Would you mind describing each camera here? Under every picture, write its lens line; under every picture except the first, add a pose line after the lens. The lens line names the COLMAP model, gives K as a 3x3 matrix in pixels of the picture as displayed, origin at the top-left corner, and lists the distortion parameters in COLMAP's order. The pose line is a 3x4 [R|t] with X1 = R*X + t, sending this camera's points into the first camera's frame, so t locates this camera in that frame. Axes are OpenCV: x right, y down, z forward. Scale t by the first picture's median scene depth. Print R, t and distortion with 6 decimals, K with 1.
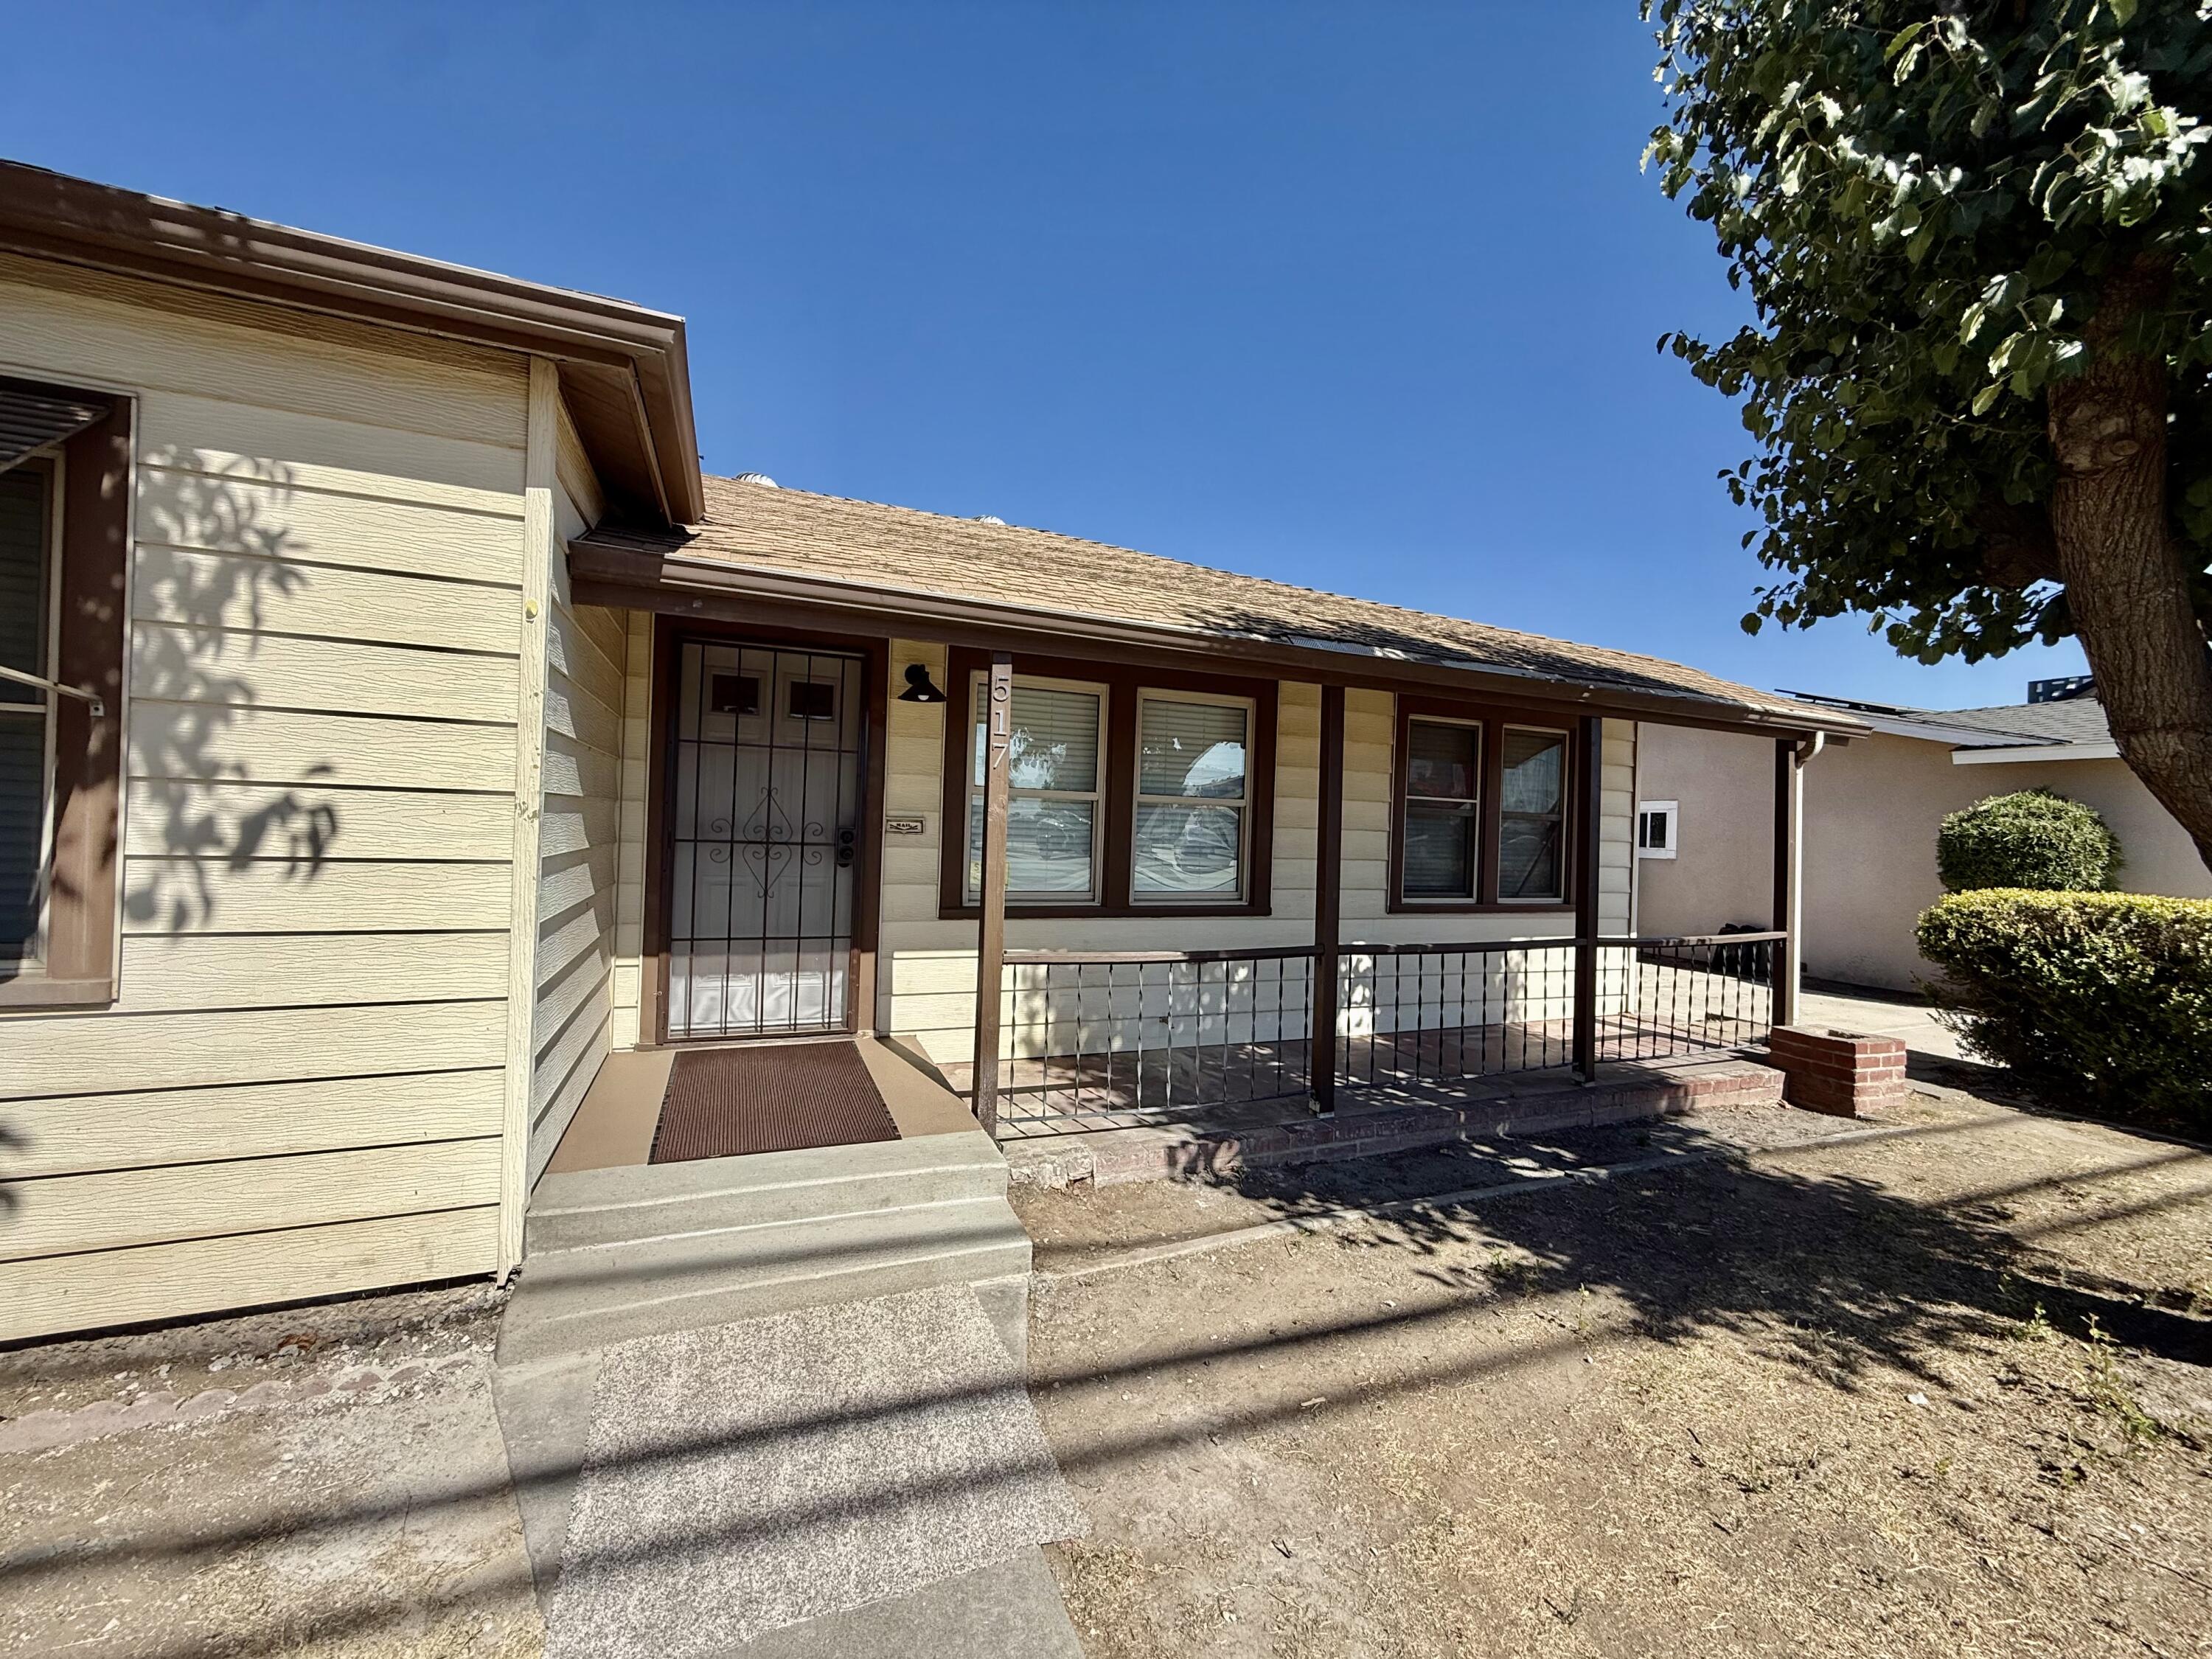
lens RADIAL K [[880.7, 0, 1101.4], [0, 880.7, 825.8], [0, 0, 1]] dist [-0.000258, 0.000075]
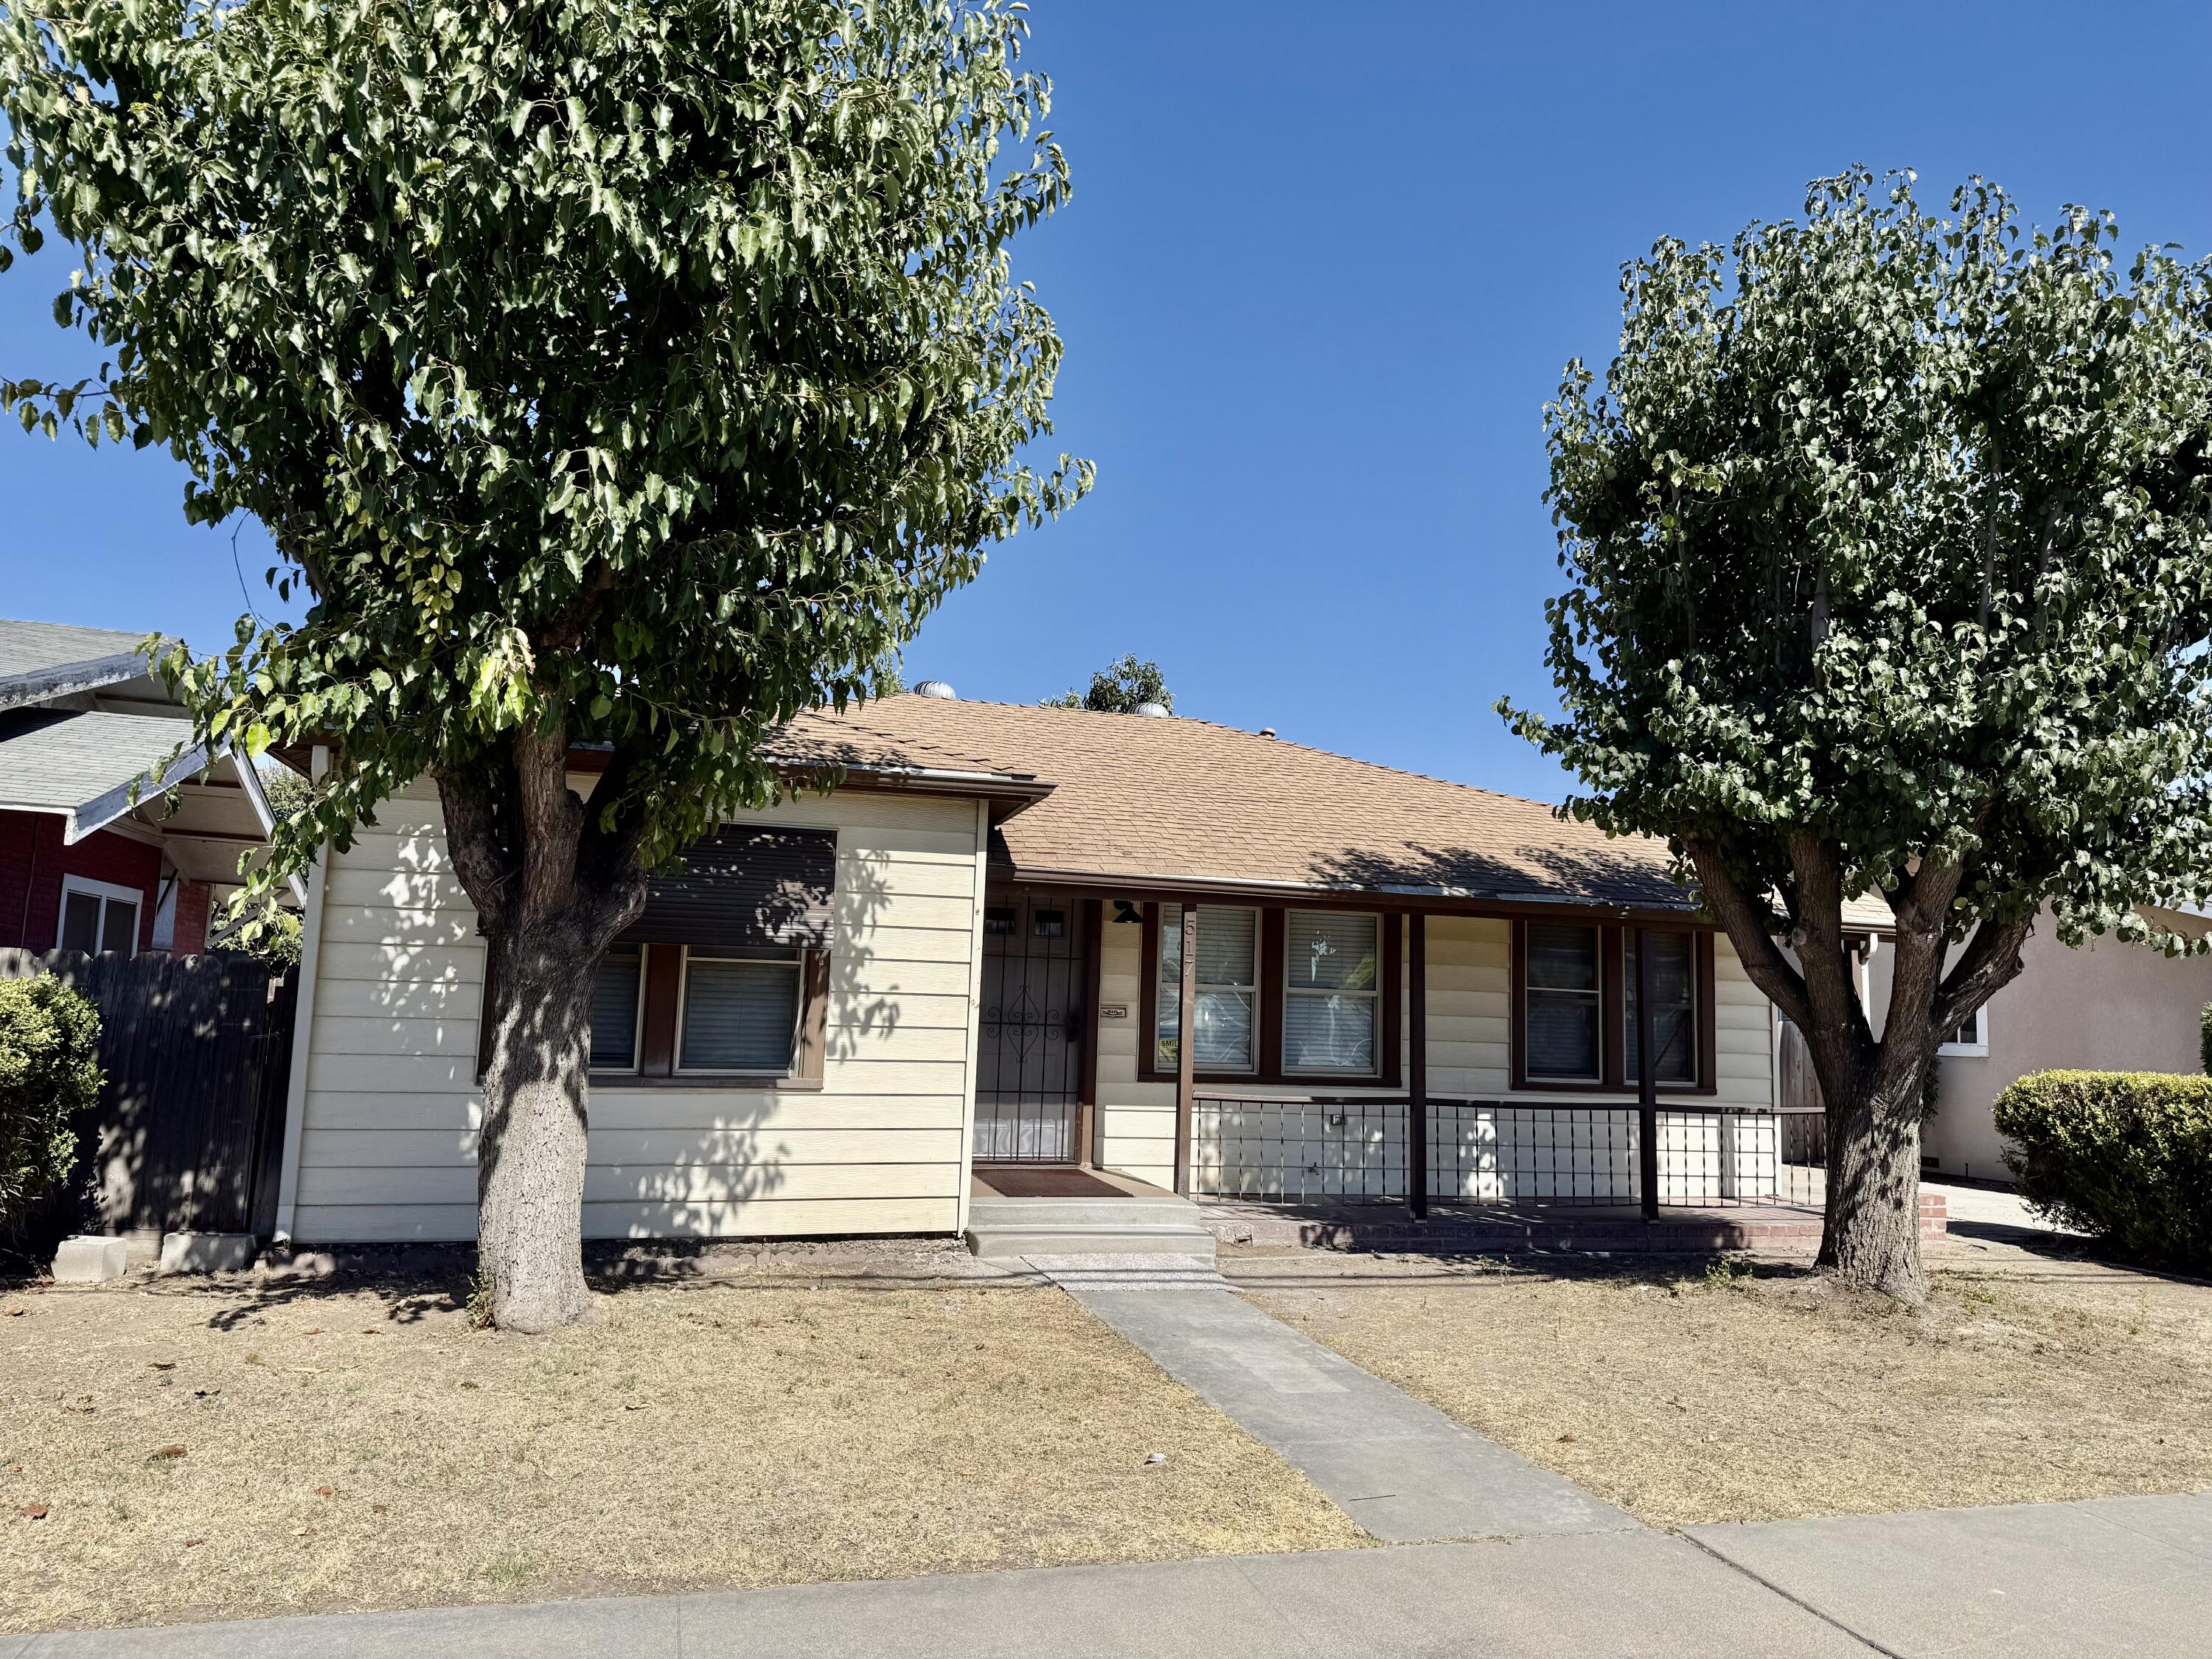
lens RADIAL K [[1540.1, 0, 1101.4], [0, 1540.1, 831.7], [0, 0, 1]] dist [0.009942, -0.008805]
pose [[0.993066, -0.013189, -0.116814, 0.043737], [-0.000614, 0.993091, -0.117343, 0.001291], [0.117554, 0.116601, 0.986197, -1.438312]]
